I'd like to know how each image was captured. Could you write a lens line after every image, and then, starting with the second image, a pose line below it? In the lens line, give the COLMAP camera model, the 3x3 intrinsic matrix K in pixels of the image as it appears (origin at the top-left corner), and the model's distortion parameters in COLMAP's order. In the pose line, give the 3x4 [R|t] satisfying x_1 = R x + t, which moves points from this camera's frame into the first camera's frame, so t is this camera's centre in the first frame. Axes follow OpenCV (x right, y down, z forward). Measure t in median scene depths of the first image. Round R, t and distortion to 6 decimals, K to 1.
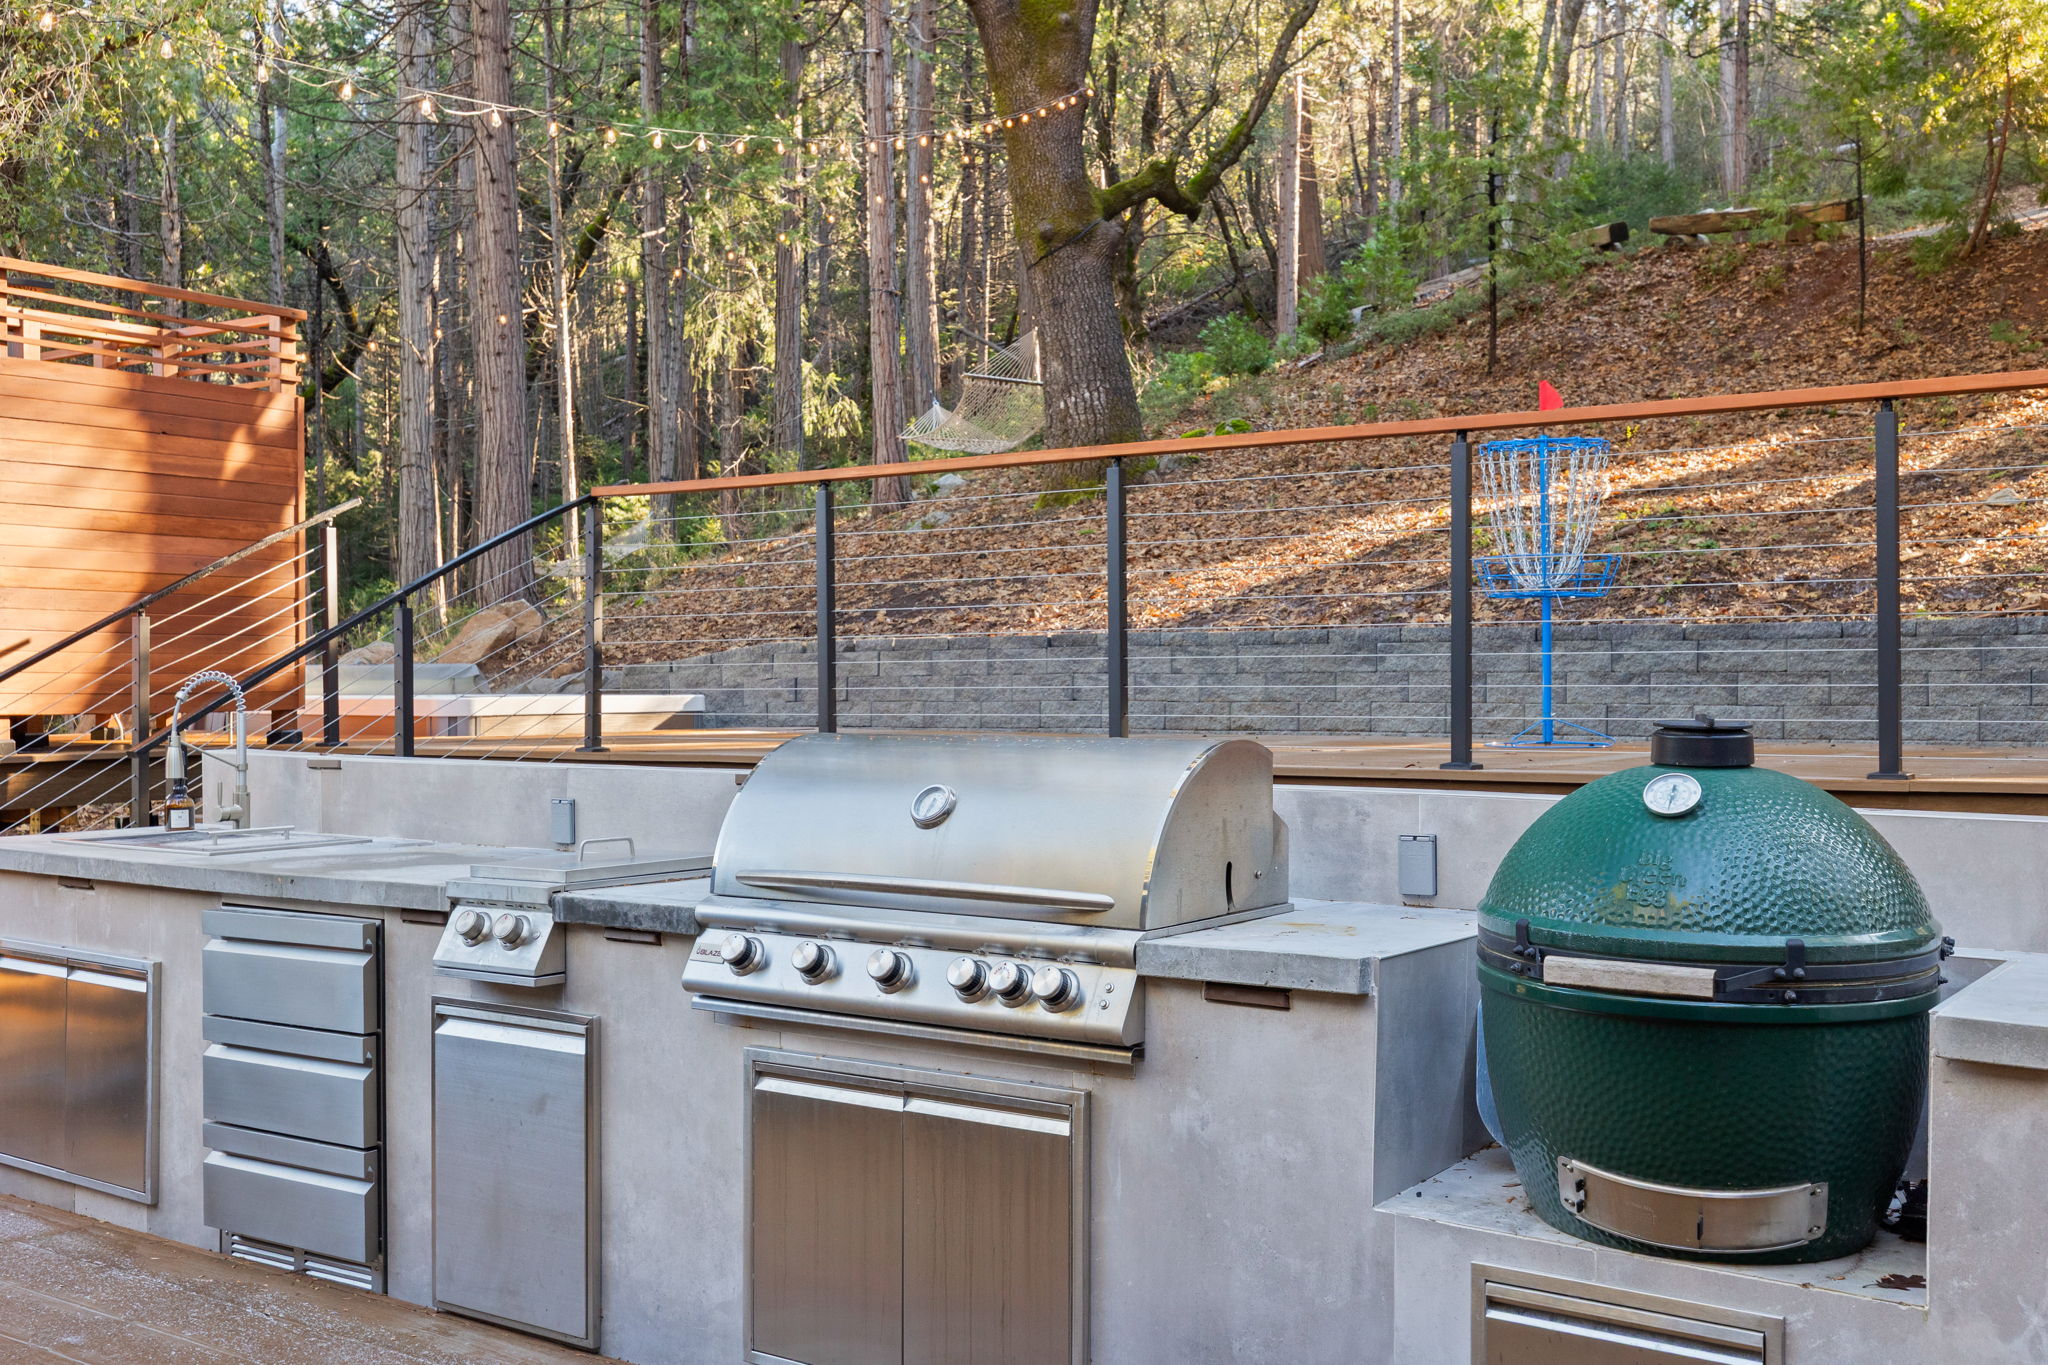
lens RADIAL K [[1997.3, 0, 1020.0], [0, 1997.3, 674.2], [0, 0, 1]] dist [0.006710, 0.000000]
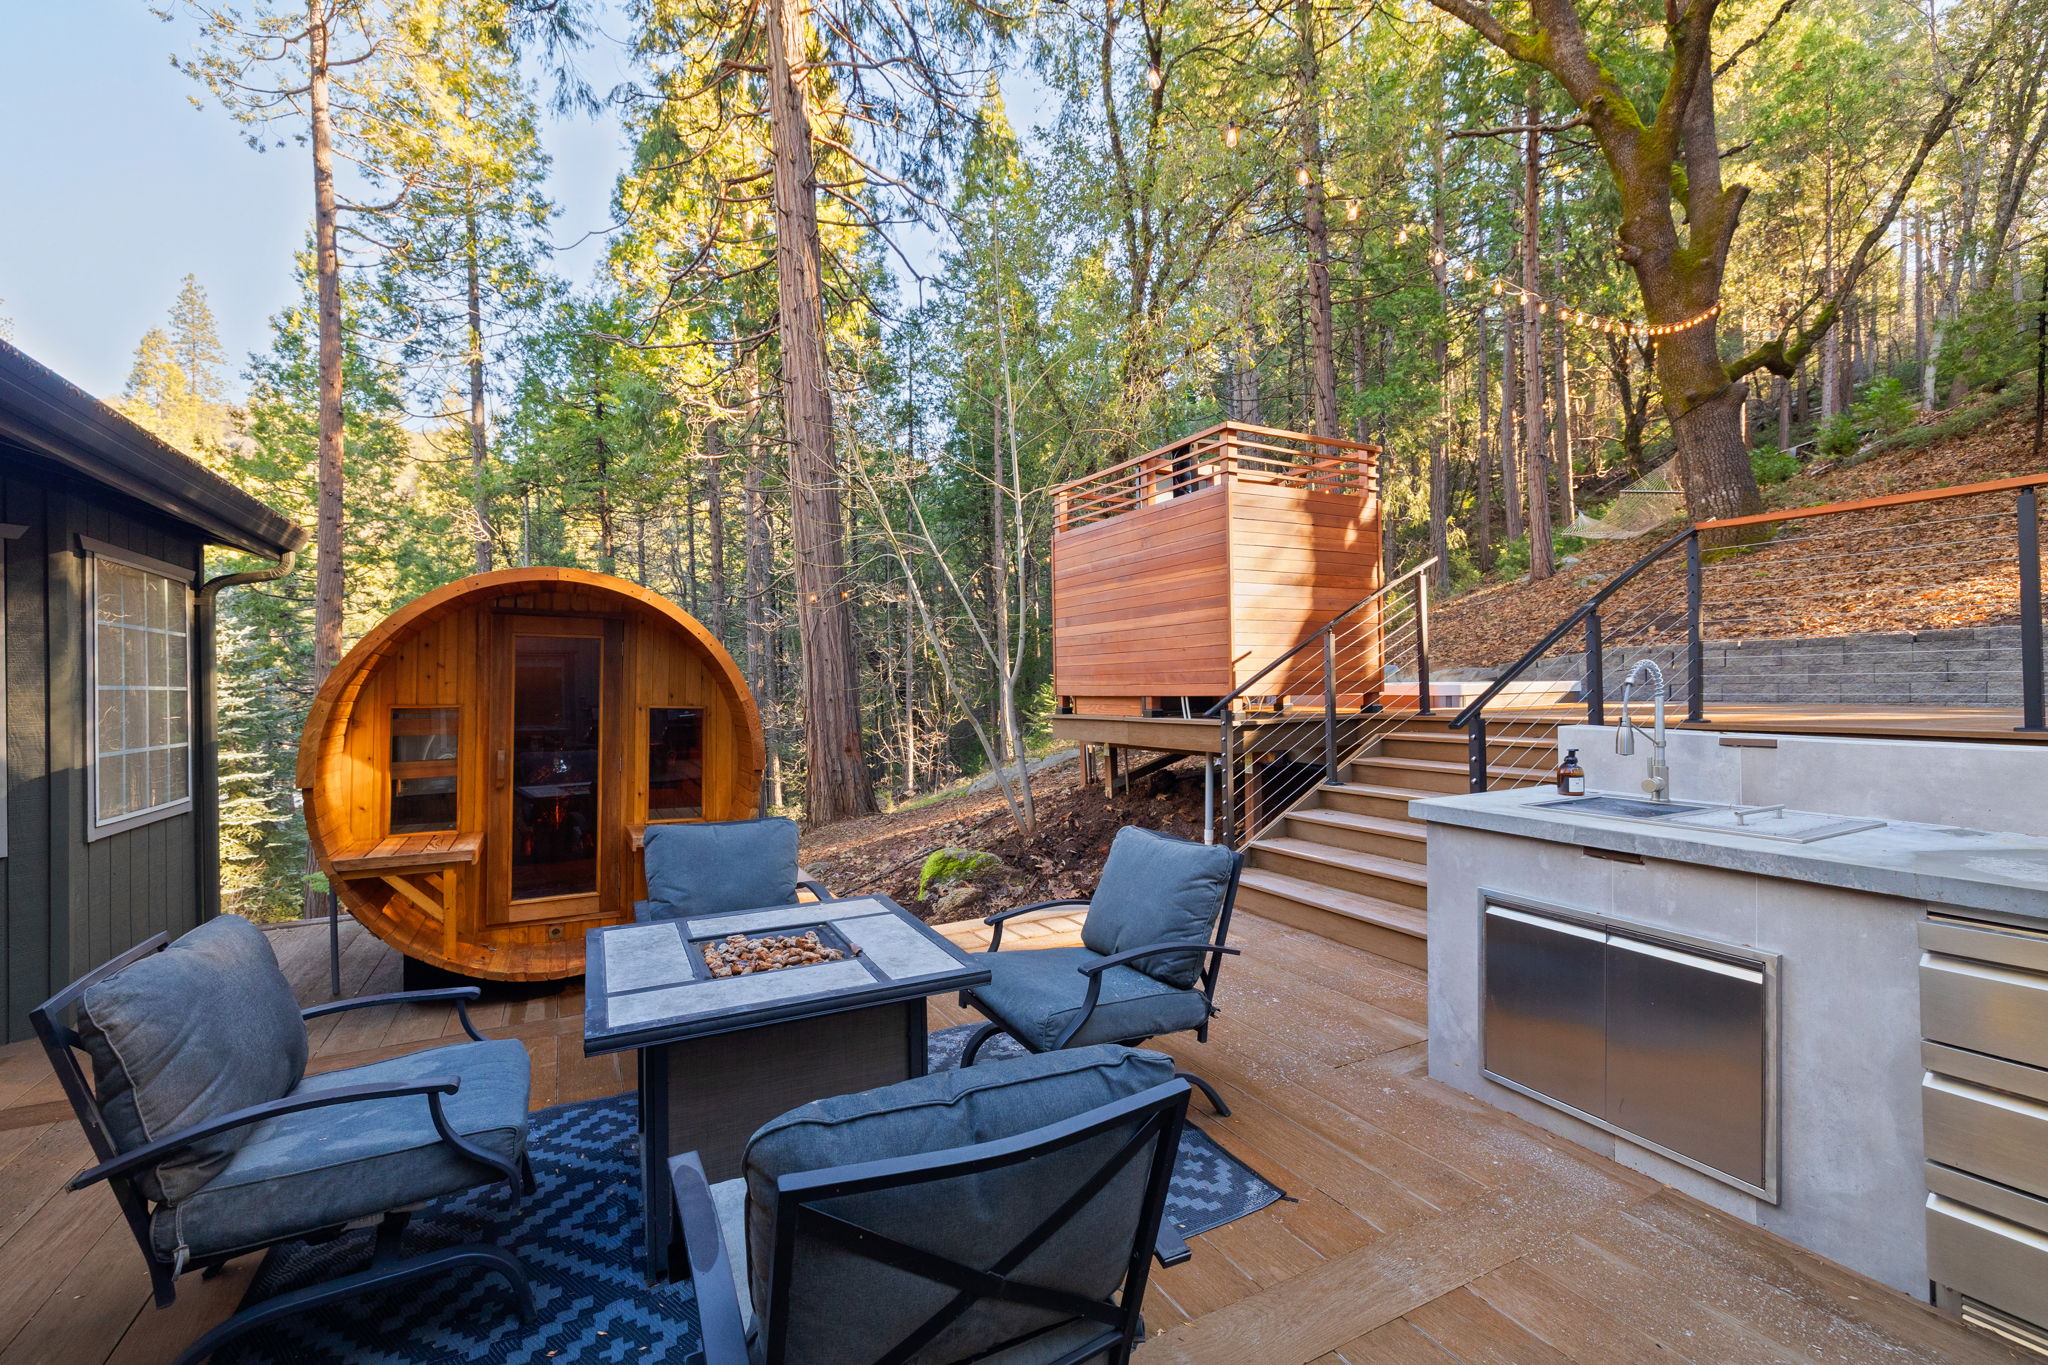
lens RADIAL K [[873.1, 0, 1026.2], [0, 873.1, 680.2], [0, 0, 1]] dist [0.003538, -0.000038]
pose [[0.885897, -0.012428, -0.463716, -0.518805], [0.014927, 0.999887, 0.001719, 0.004638], [0.463642, -0.008444, 0.885982, 0.427997]]
